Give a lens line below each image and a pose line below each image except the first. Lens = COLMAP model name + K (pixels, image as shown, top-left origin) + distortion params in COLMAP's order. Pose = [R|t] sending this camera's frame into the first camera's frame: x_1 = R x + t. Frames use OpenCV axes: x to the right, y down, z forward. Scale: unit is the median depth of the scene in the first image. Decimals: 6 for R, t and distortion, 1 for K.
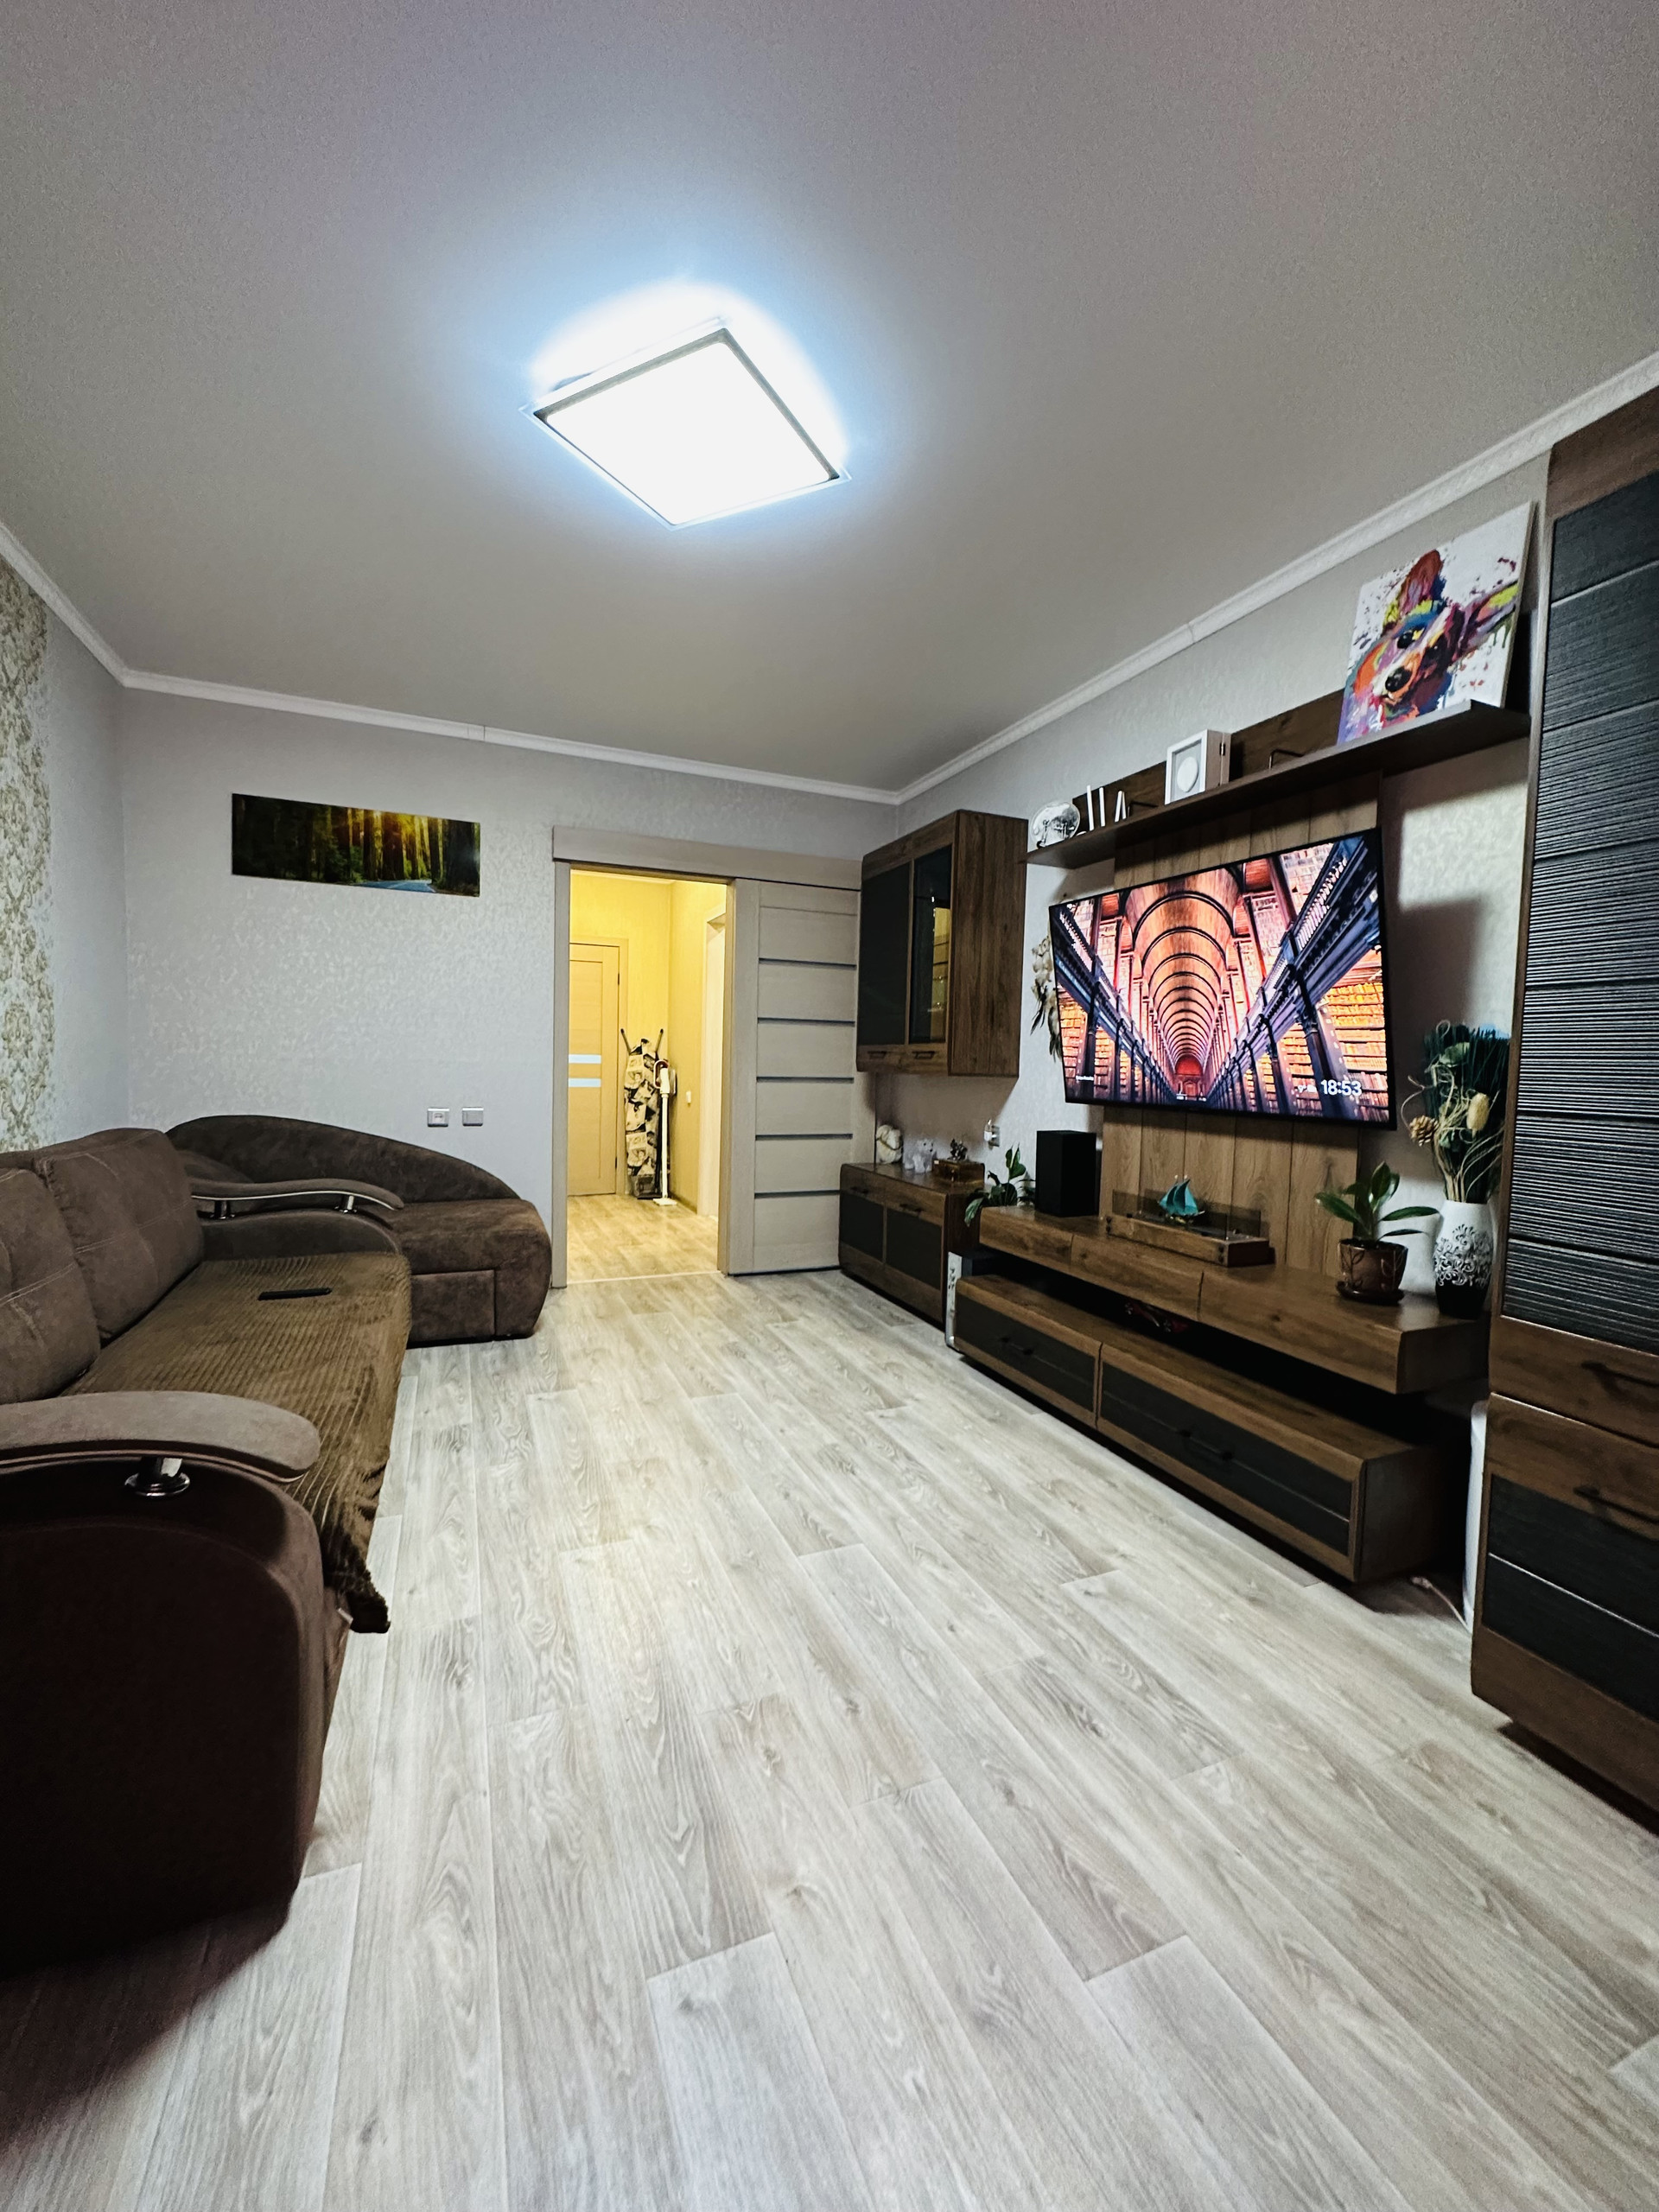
lens RADIAL K [[881.2, 0, 831.0], [0, 881.2, 1103.4], [0, 0, 1]] dist [-0.000870, 0.000040]
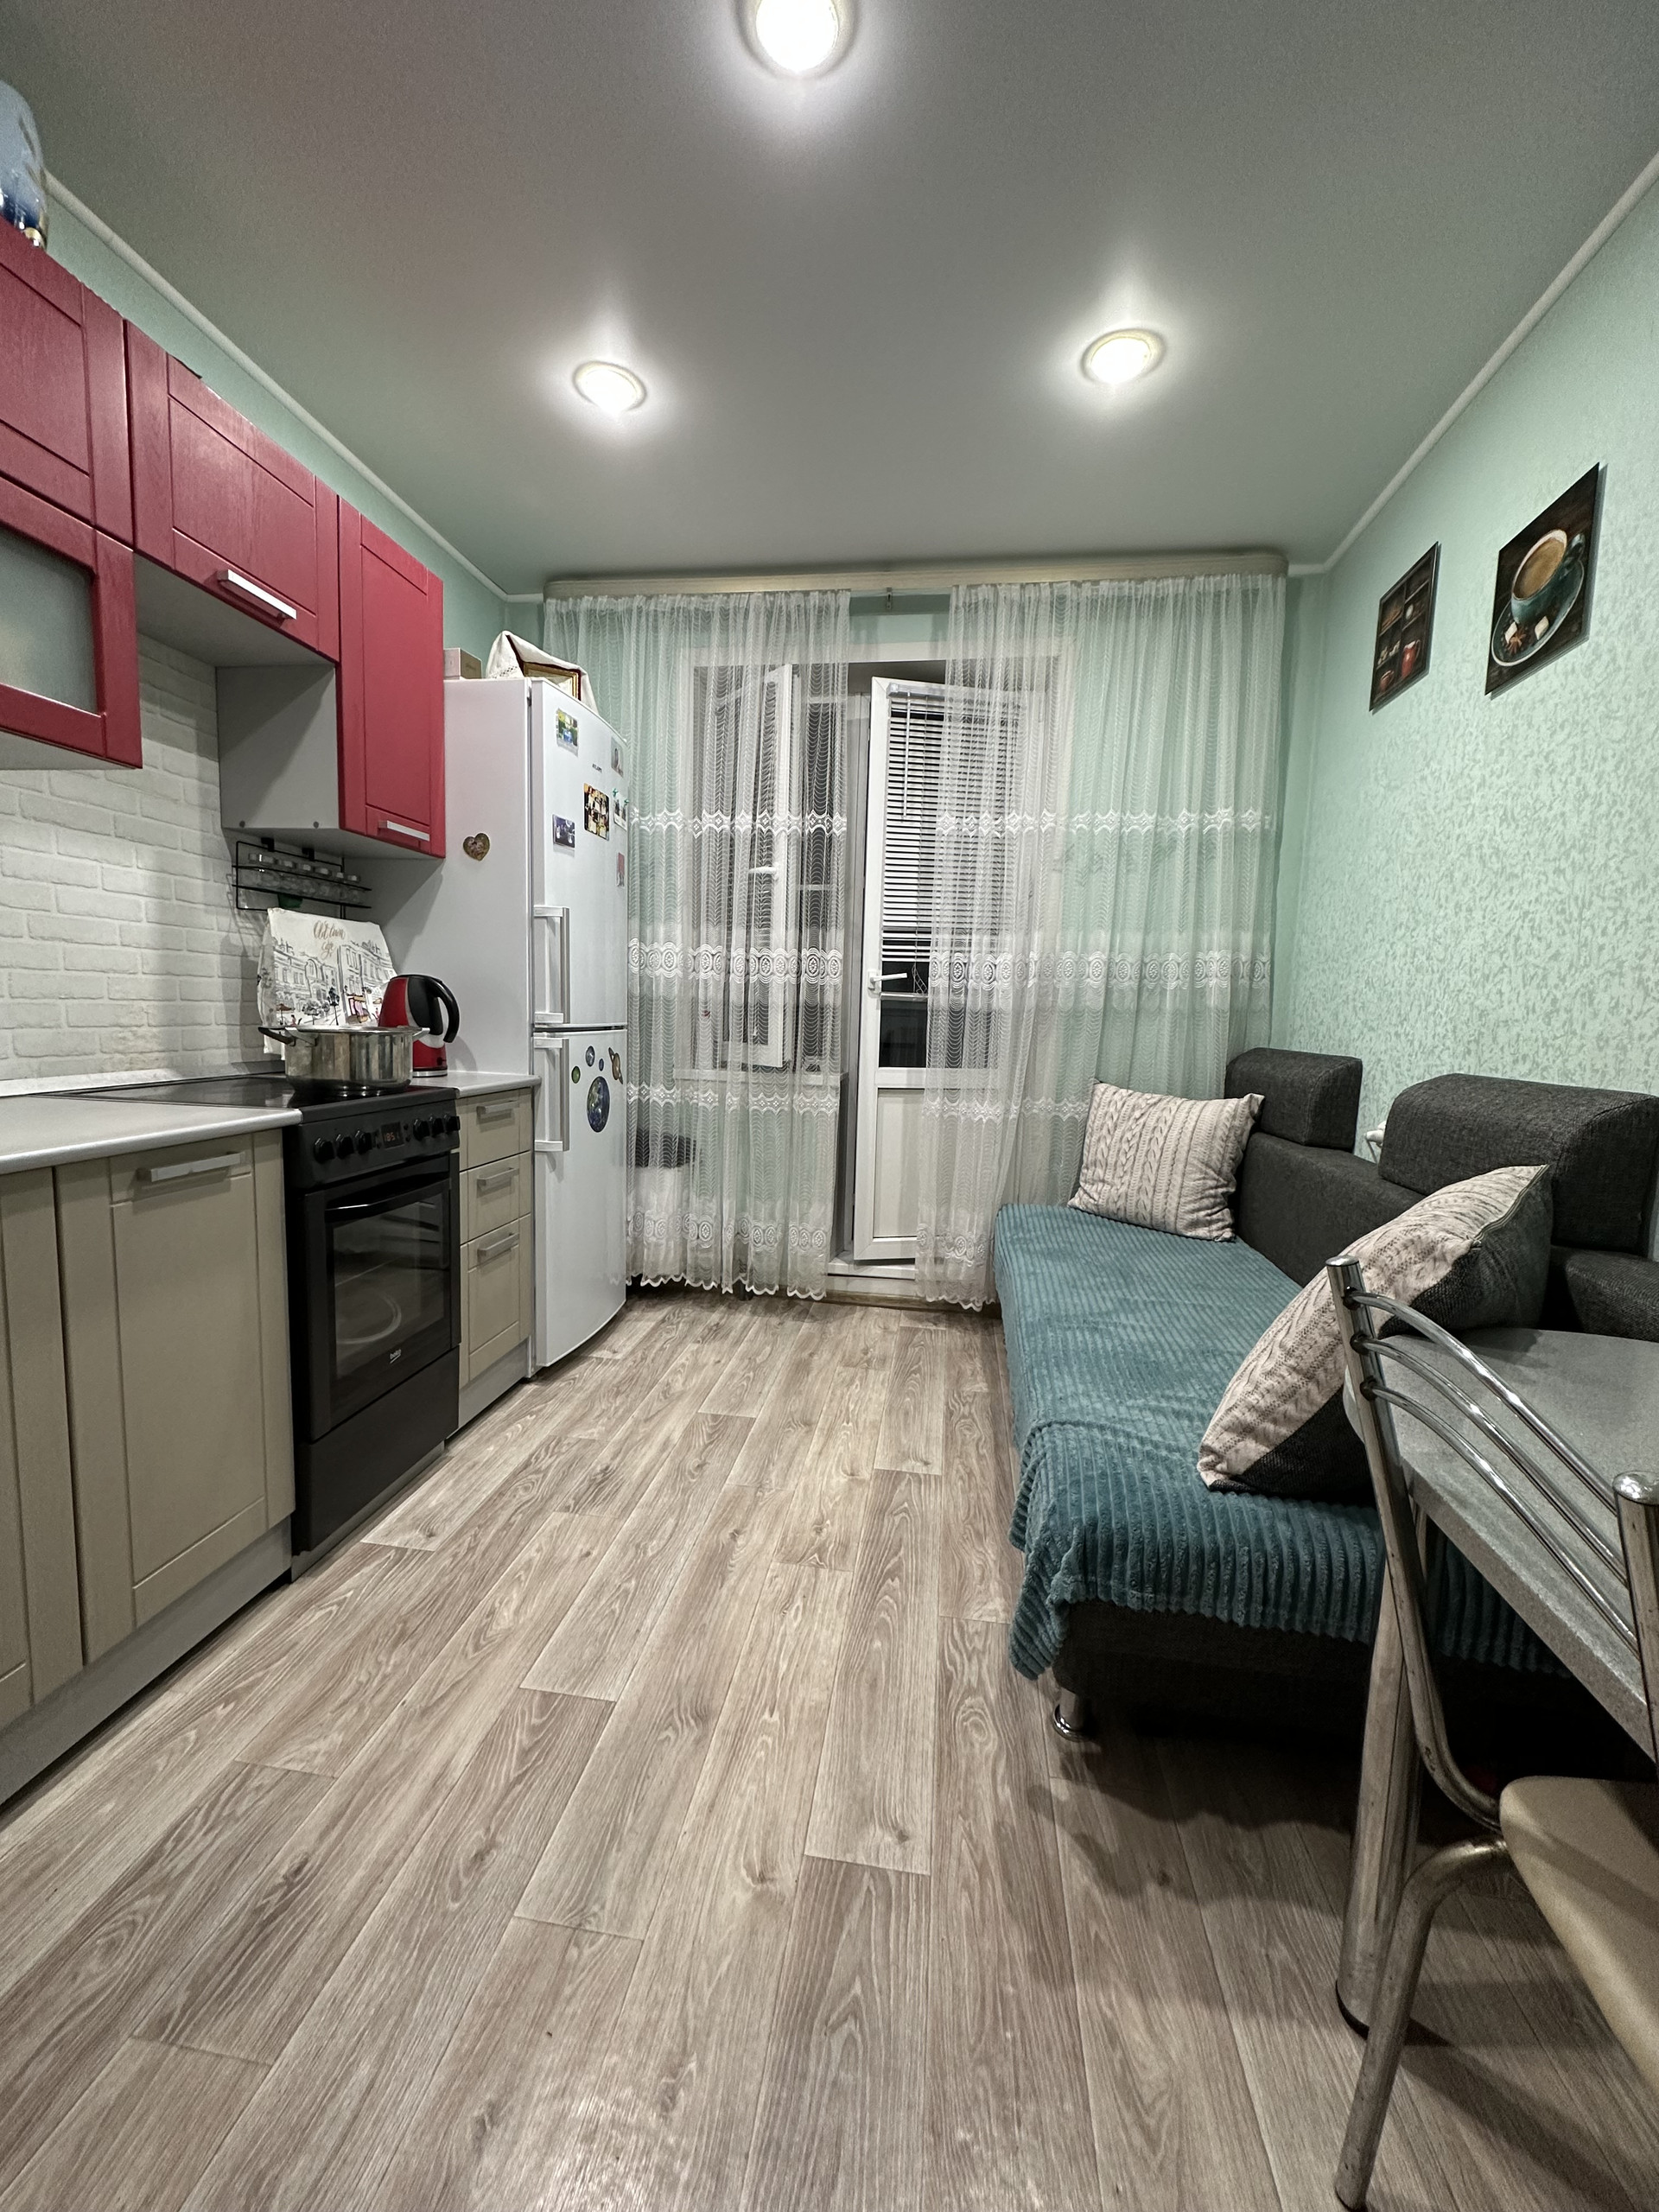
lens RADIAL K [[882.2, 0, 826.1], [0, 882.2, 1102.9], [0, 0, 1]] dist [-0.001113, 0.000296]
pose [[-0.852990, -0.107769, 0.510681, -0.504036], [-0.030405, 0.987049, 0.157512, -0.070165], [-0.521041, 0.118829, -0.845219, 1.411692]]
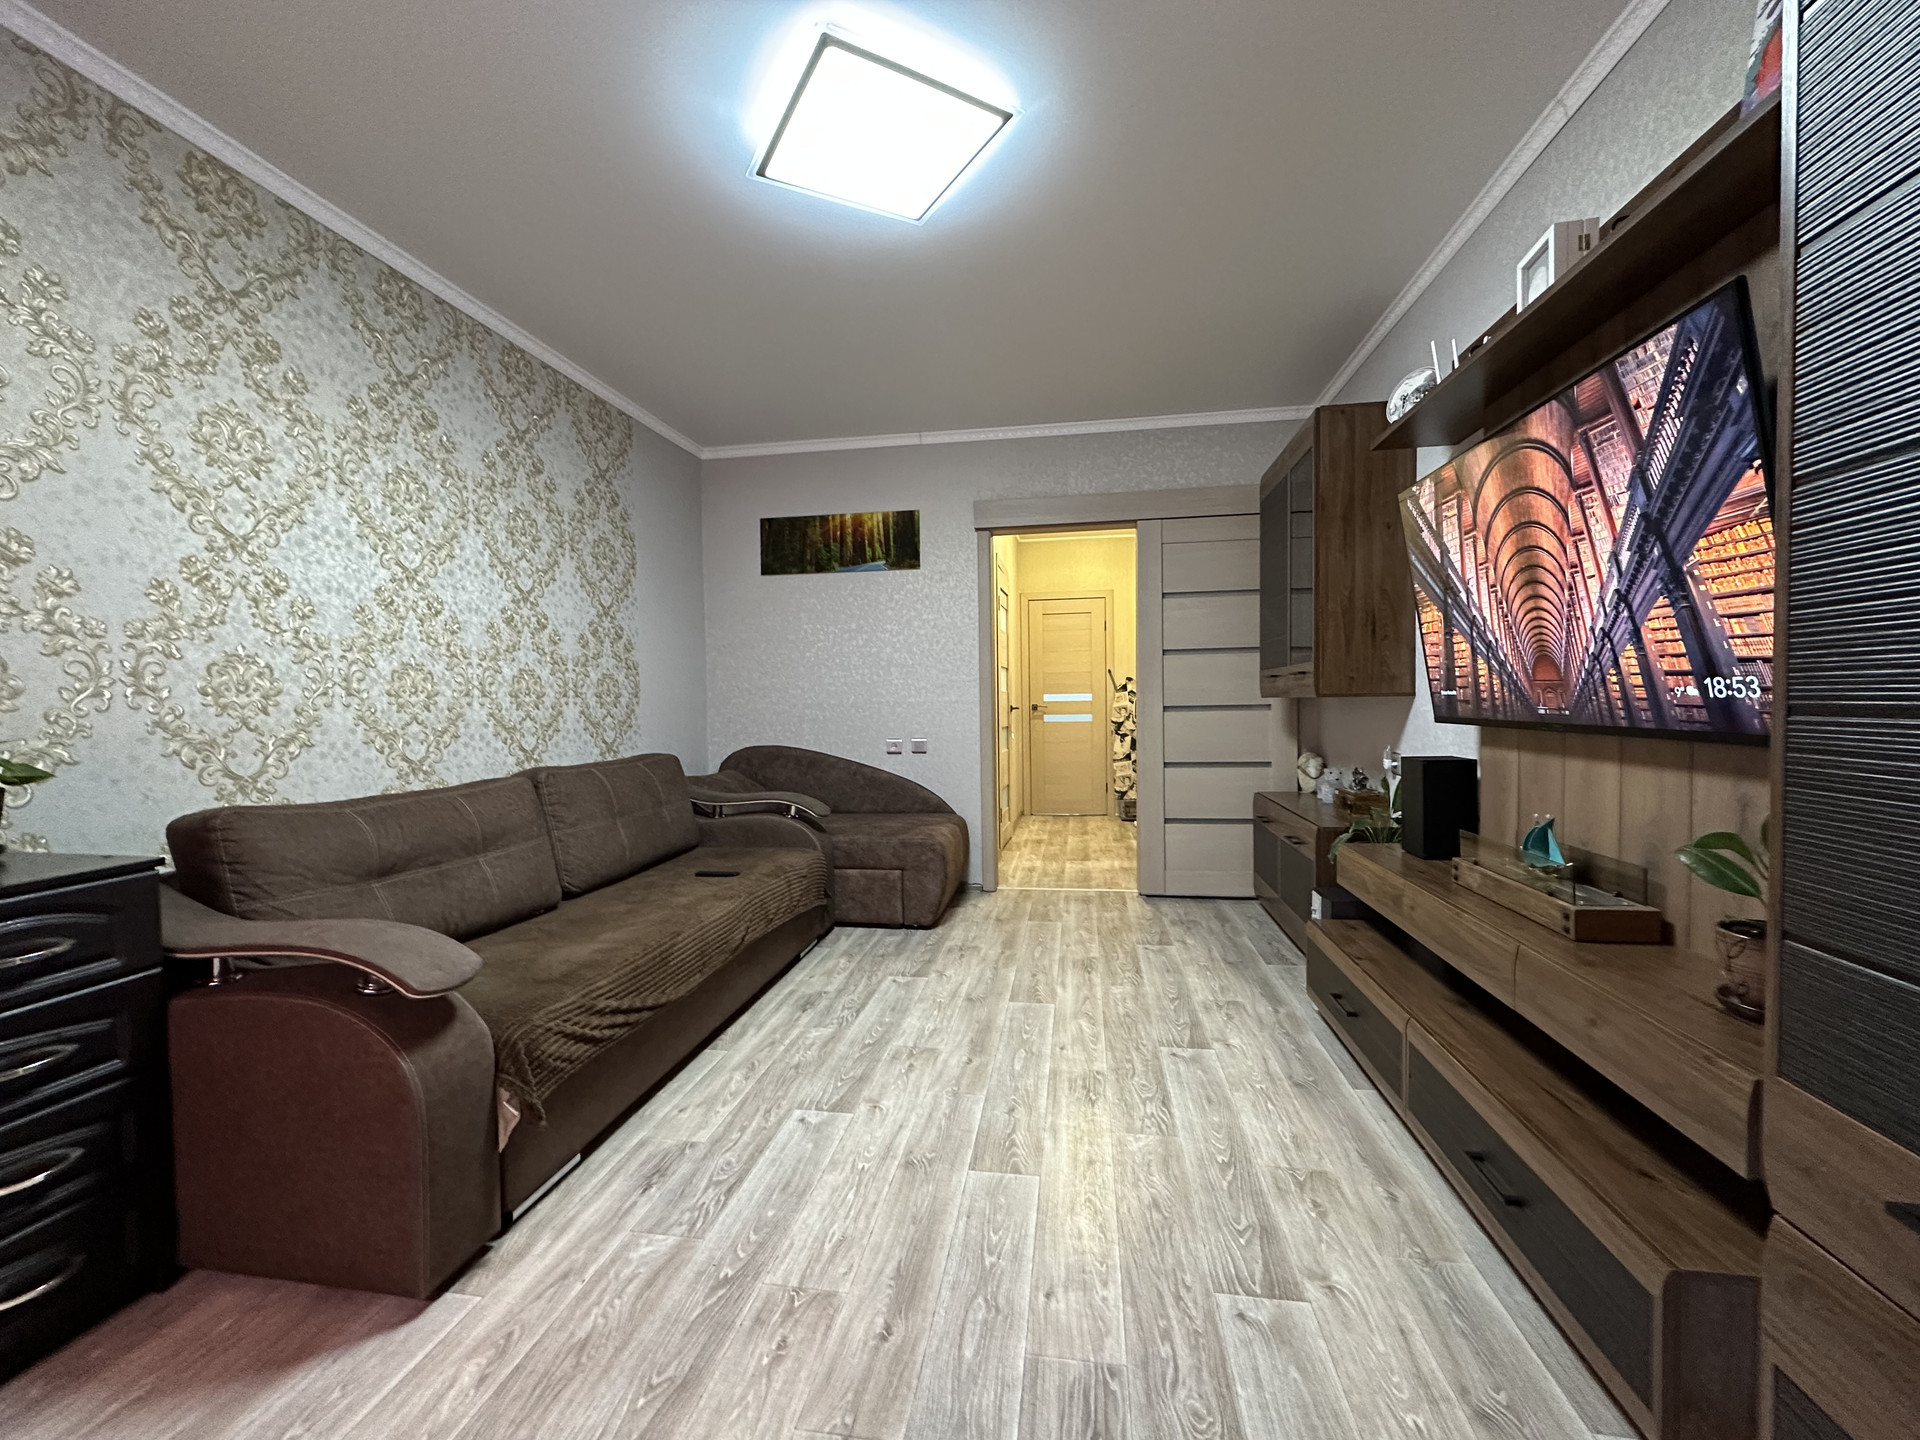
lens RADIAL K [[766.2, 0, 960.9], [0, 766.2, 720.6], [0, 0, 1]] dist [-0.001918, 0.000146]
pose [[0.847835, -0.023846, -0.529724, 0.322680], [0.011568, 0.999582, -0.026482, 0.013098], [0.530134, 0.016325, 0.847756, 0.175066]]
